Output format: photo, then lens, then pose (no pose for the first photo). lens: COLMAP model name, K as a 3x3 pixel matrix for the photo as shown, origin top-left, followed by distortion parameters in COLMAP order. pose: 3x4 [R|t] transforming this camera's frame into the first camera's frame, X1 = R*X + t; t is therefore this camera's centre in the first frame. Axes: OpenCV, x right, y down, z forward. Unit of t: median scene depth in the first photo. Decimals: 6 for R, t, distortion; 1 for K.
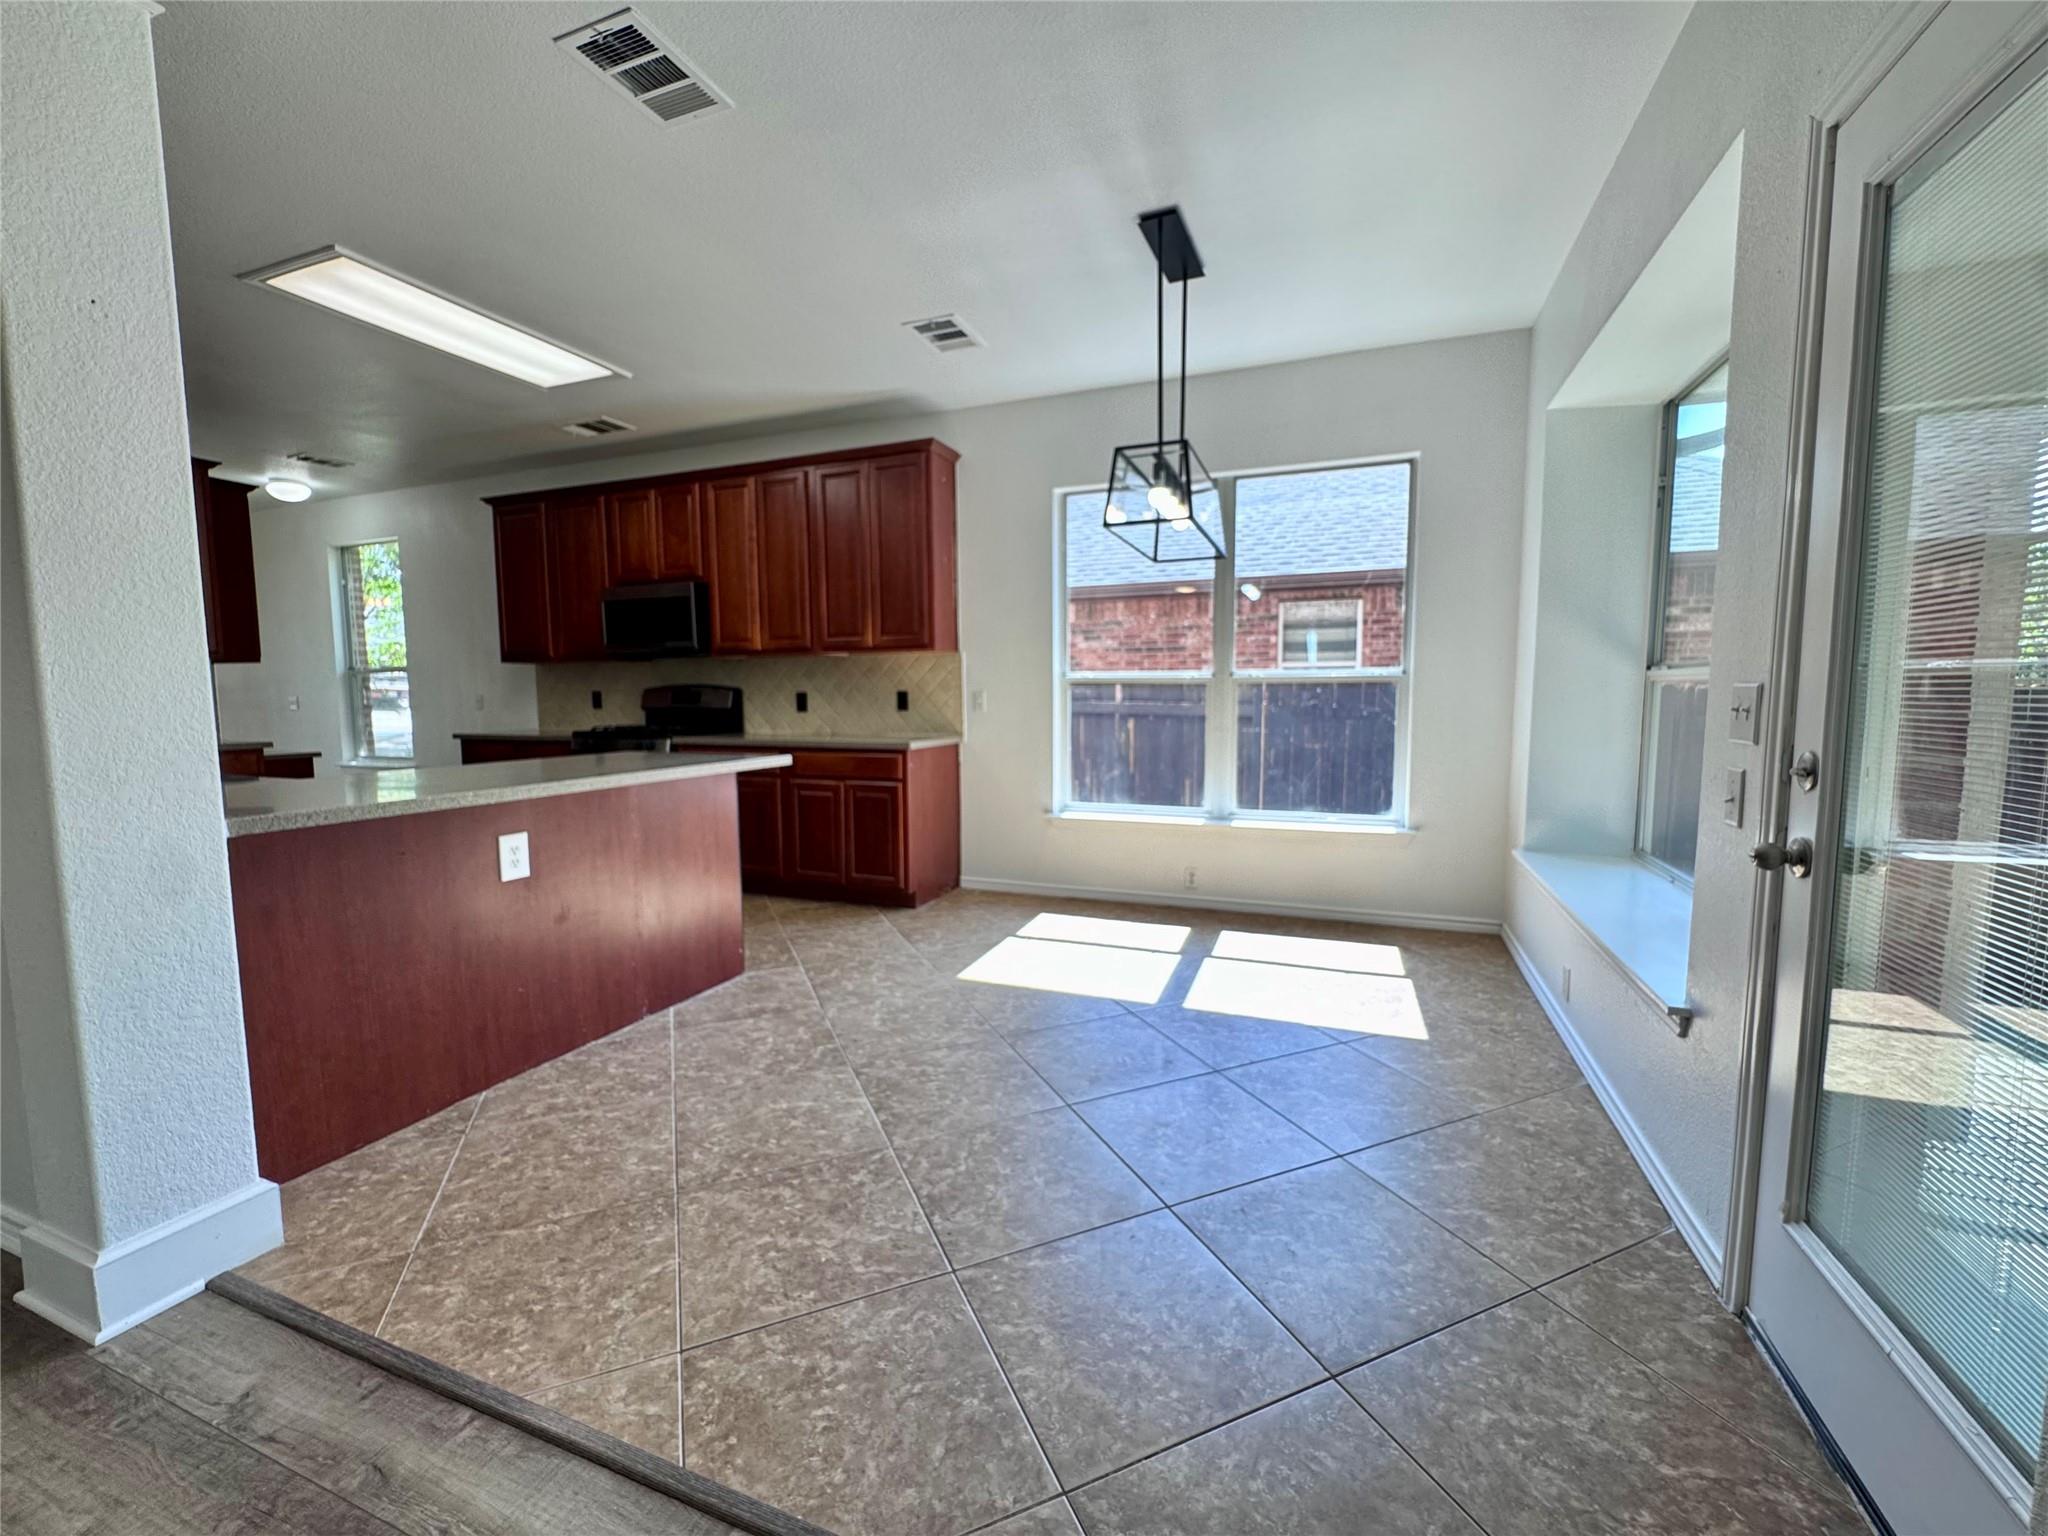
lens RADIAL K [[823.8, 0, 1027.2], [0, 823.8, 768.3], [0, 0, 1]] dist [-0.003807, 0.000546]
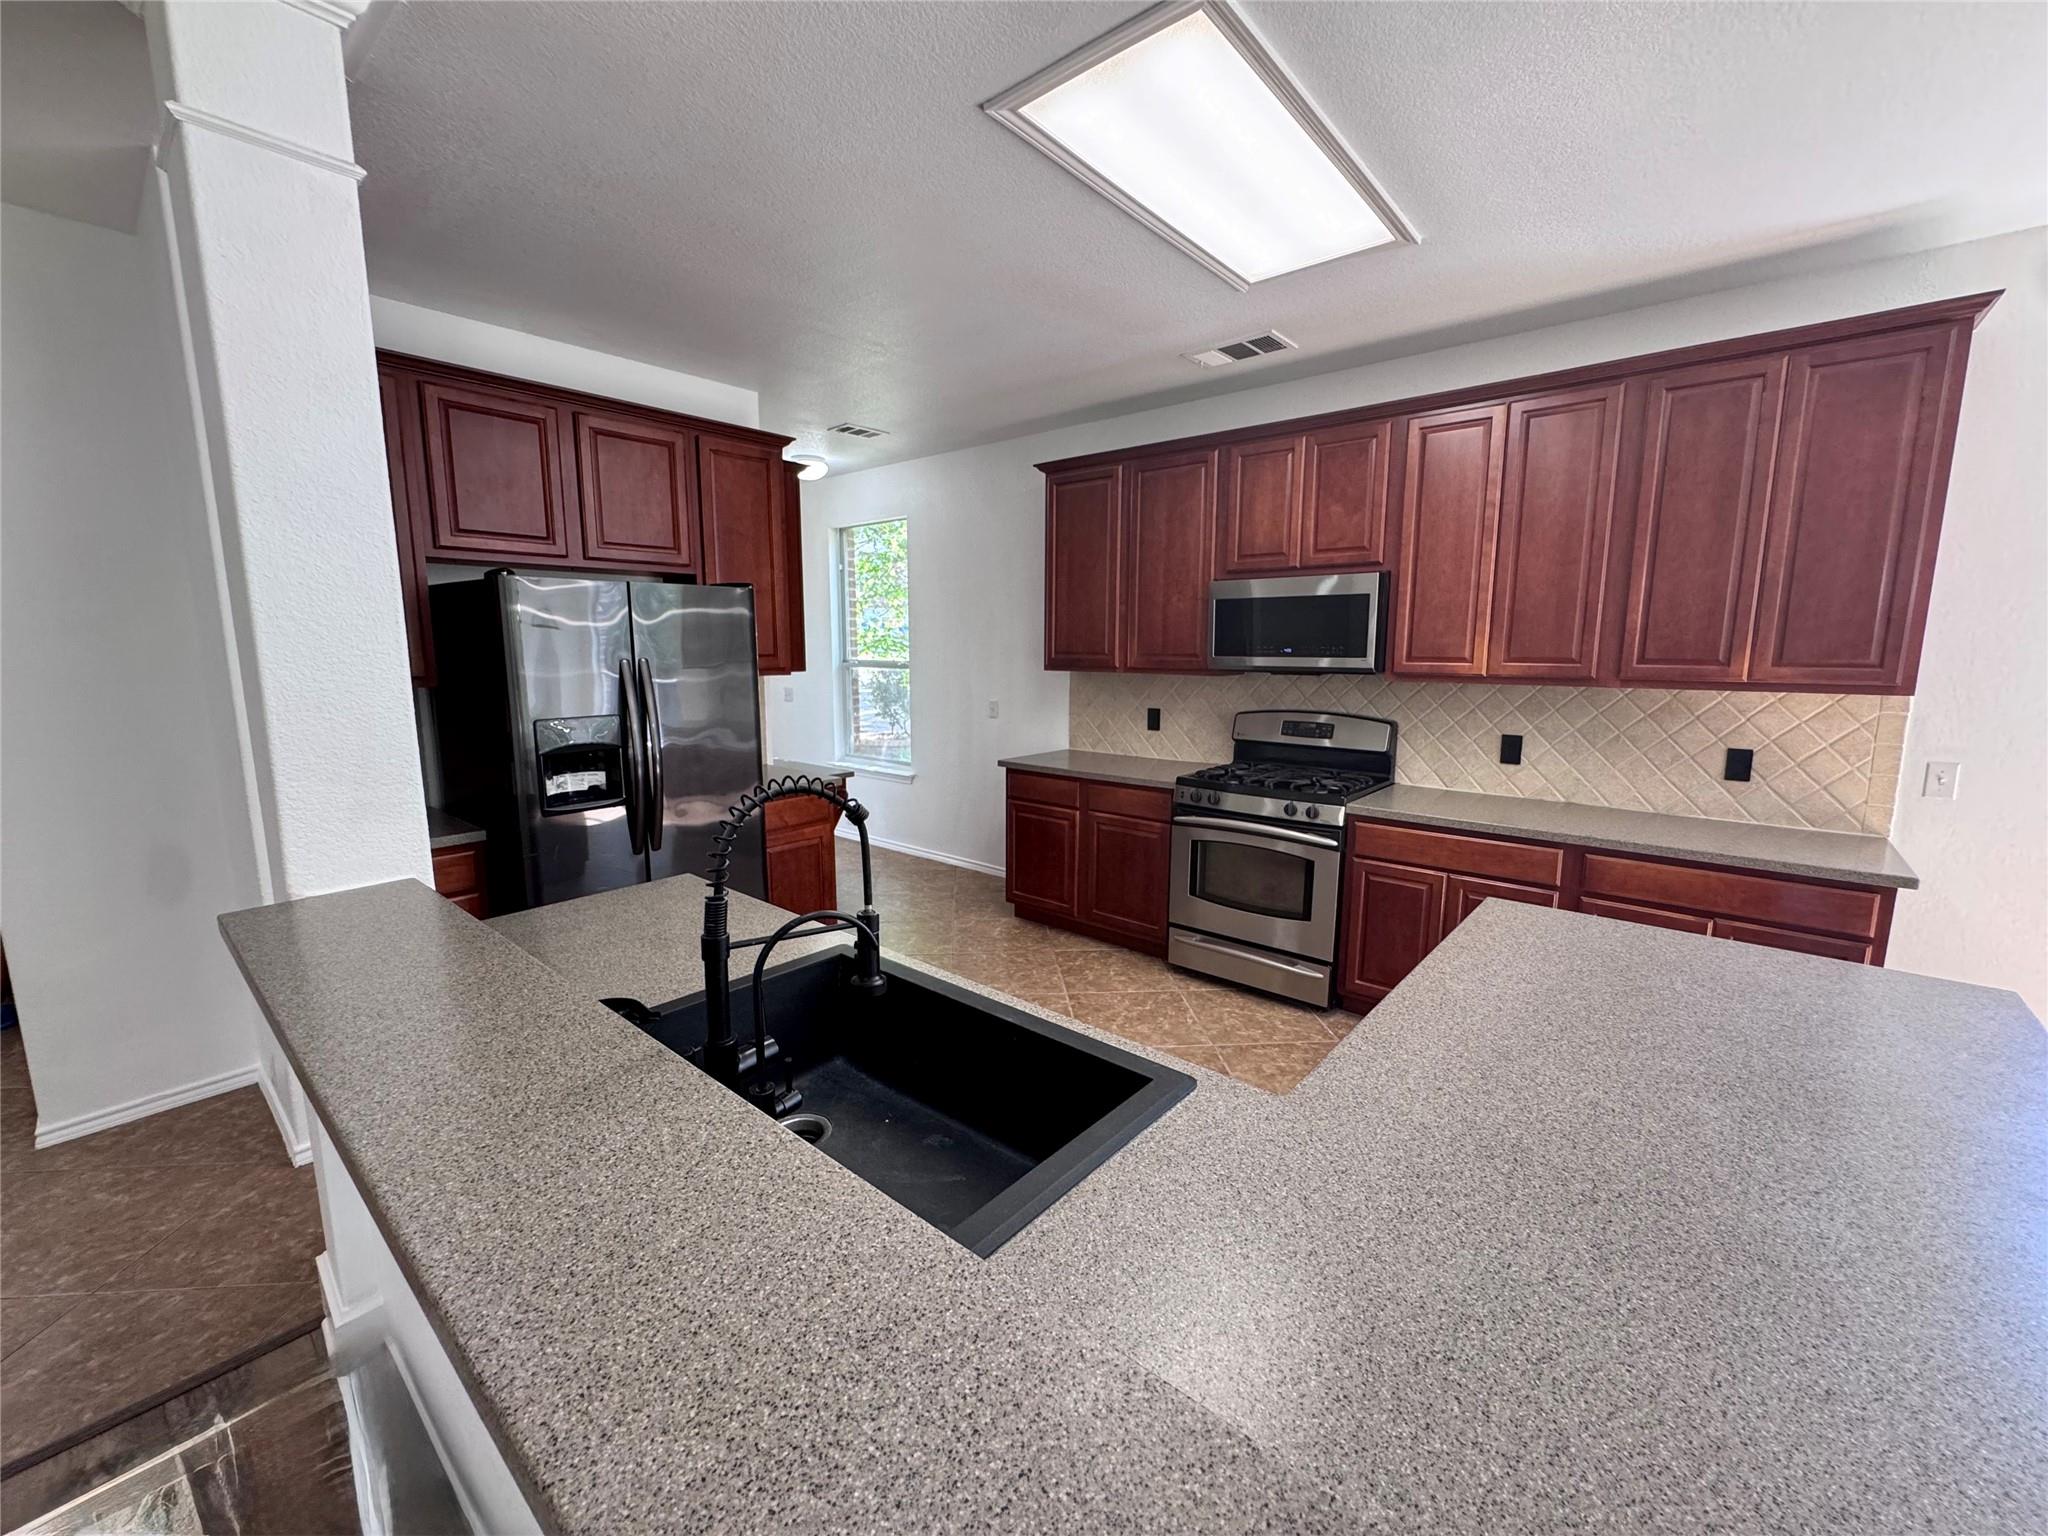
lens RADIAL K [[823.8, 0, 1027.2], [0, 823.8, 768.3], [0, 0, 1]] dist [-0.003807, 0.000546]
pose [[0.943132, 0.058524, -0.327227, -0.479344], [-0.038280, 0.996953, 0.067972, -0.108313], [0.330208, -0.051581, 0.942498, 0.282727]]
